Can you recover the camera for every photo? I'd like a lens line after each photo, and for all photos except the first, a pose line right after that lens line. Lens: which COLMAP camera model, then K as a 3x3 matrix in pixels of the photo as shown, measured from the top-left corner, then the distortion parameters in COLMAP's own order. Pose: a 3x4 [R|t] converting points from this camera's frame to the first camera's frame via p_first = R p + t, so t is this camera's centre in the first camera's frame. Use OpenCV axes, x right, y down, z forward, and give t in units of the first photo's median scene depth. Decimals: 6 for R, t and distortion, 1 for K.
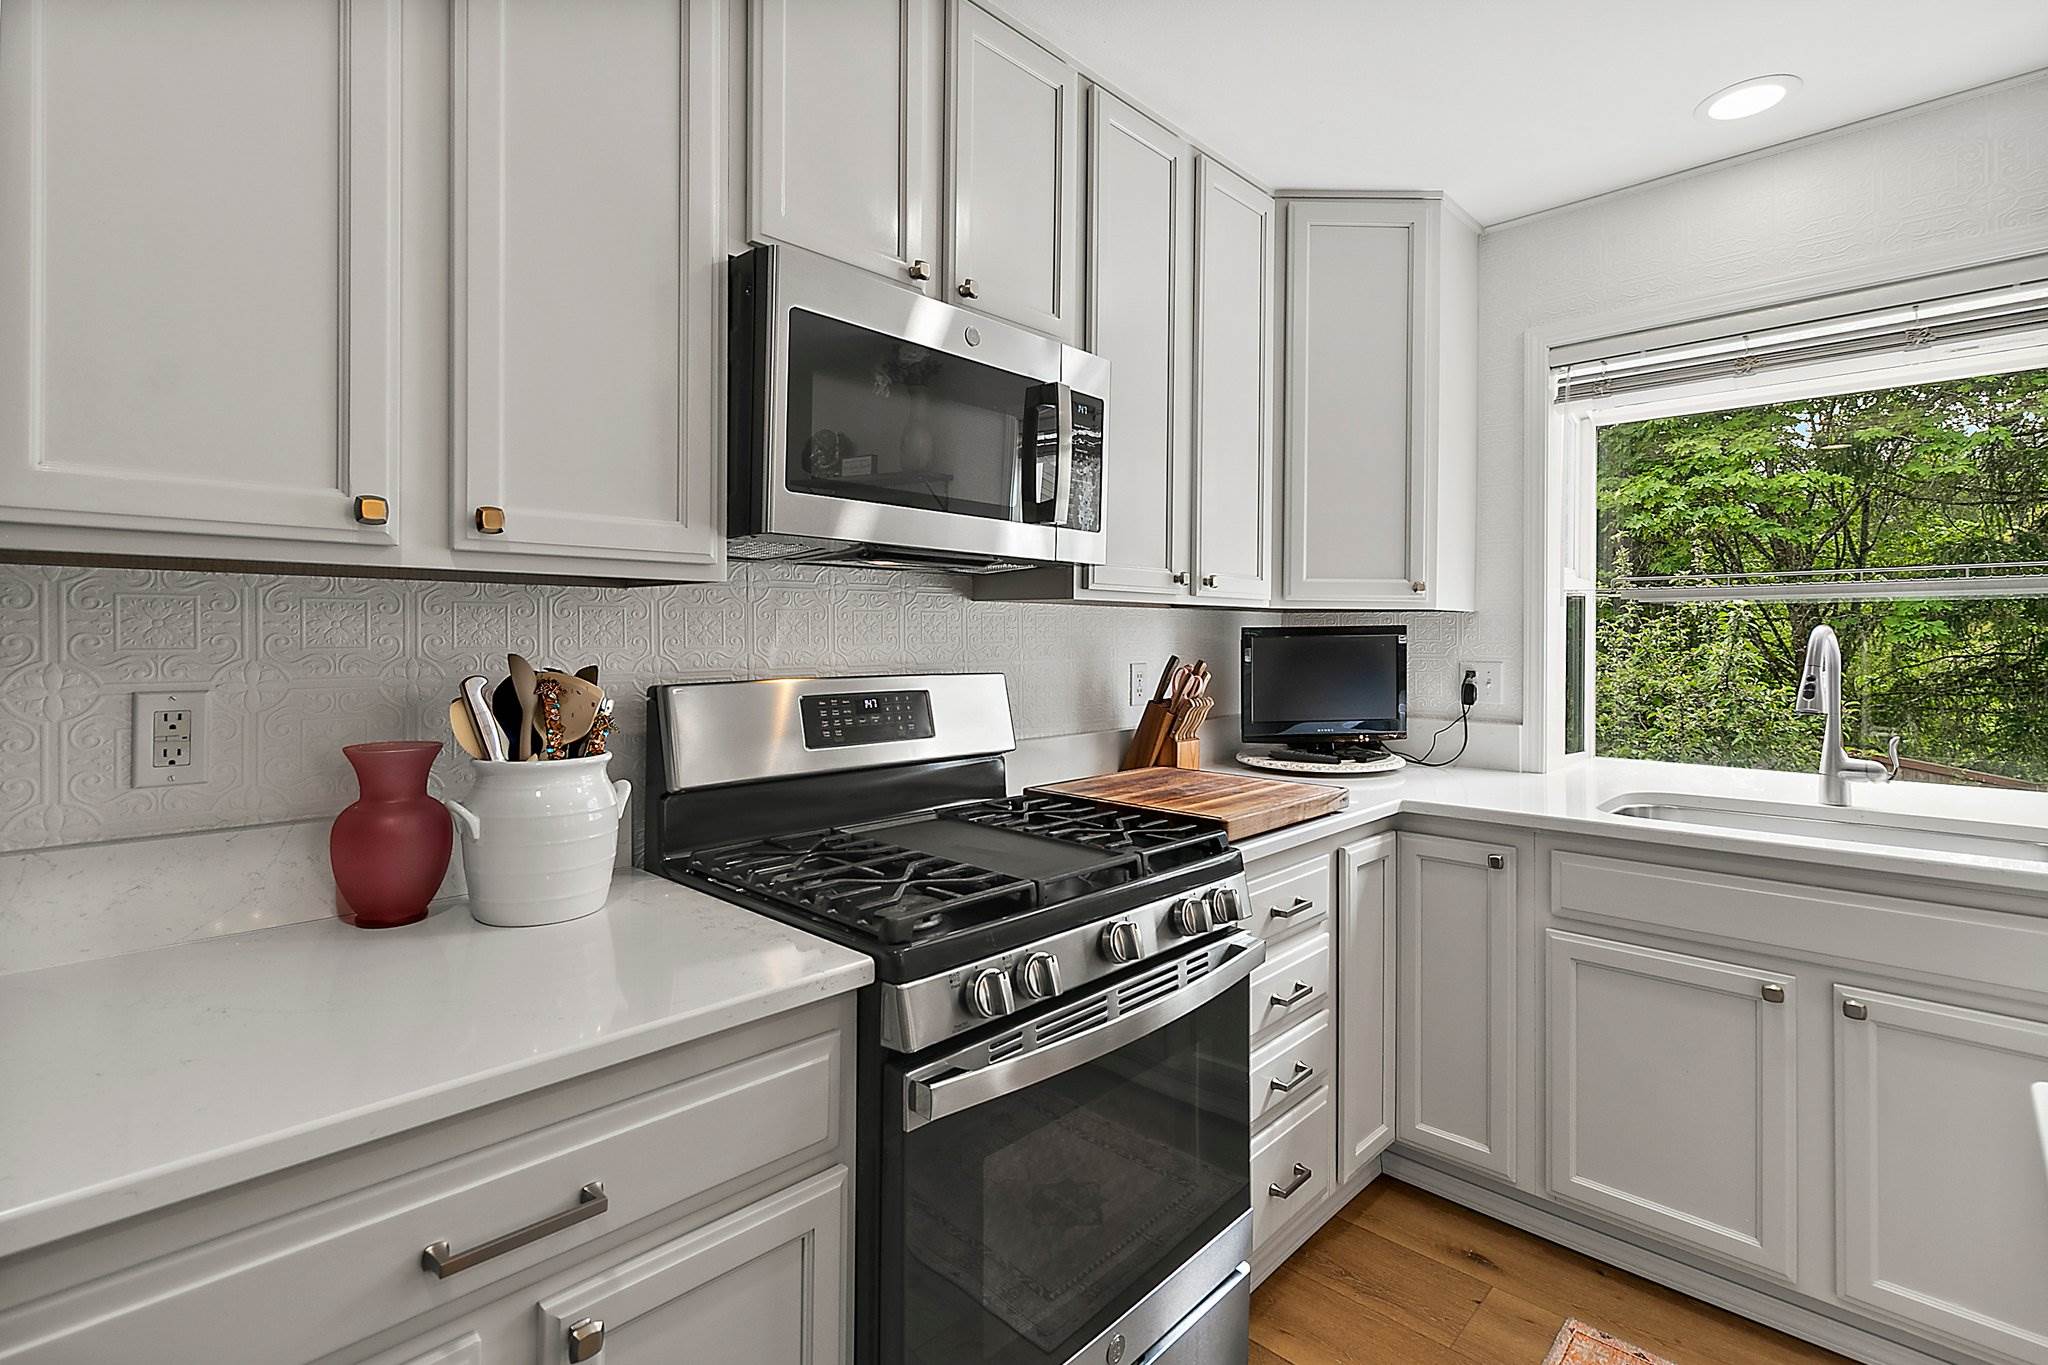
lens RADIAL K [[956.3, 0, 1025.2], [0, 956.3, 634.6], [0, 0, 1]] dist [0.001661, 0.000014]
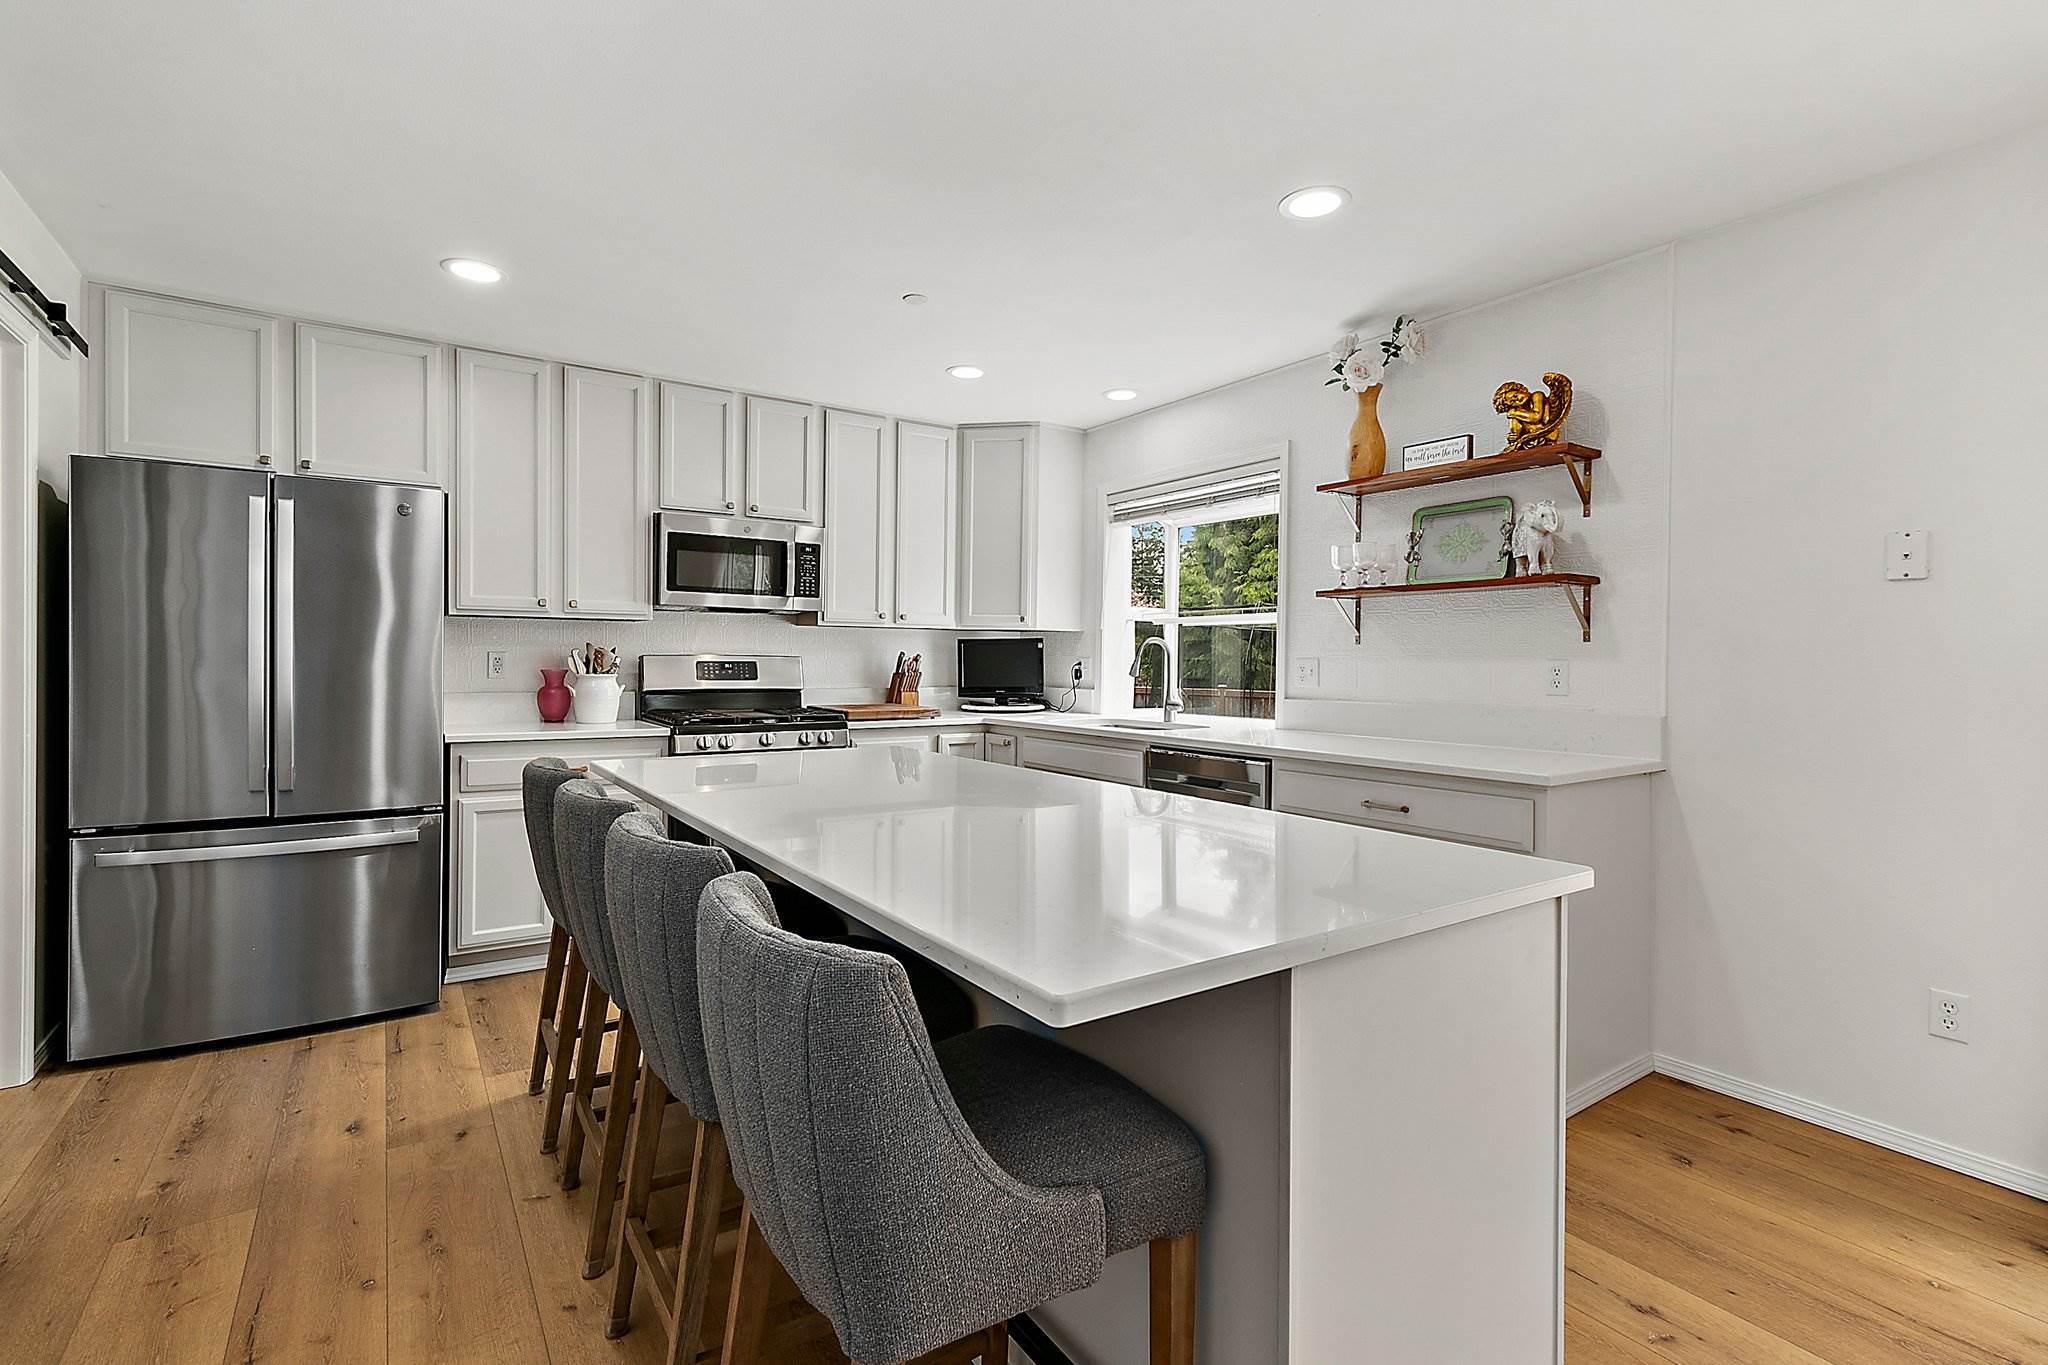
lens RADIAL K [[947.6, 0, 1022.8], [0, 947.6, 662.6], [0, 0, 1]] dist [0.002334, 0.000138]
pose [[0.977578, 0.009116, -0.210377, 1.000799], [-0.007529, 0.999937, 0.008347, 0.031731], [0.210439, -0.006576, 0.977585, -1.157238]]
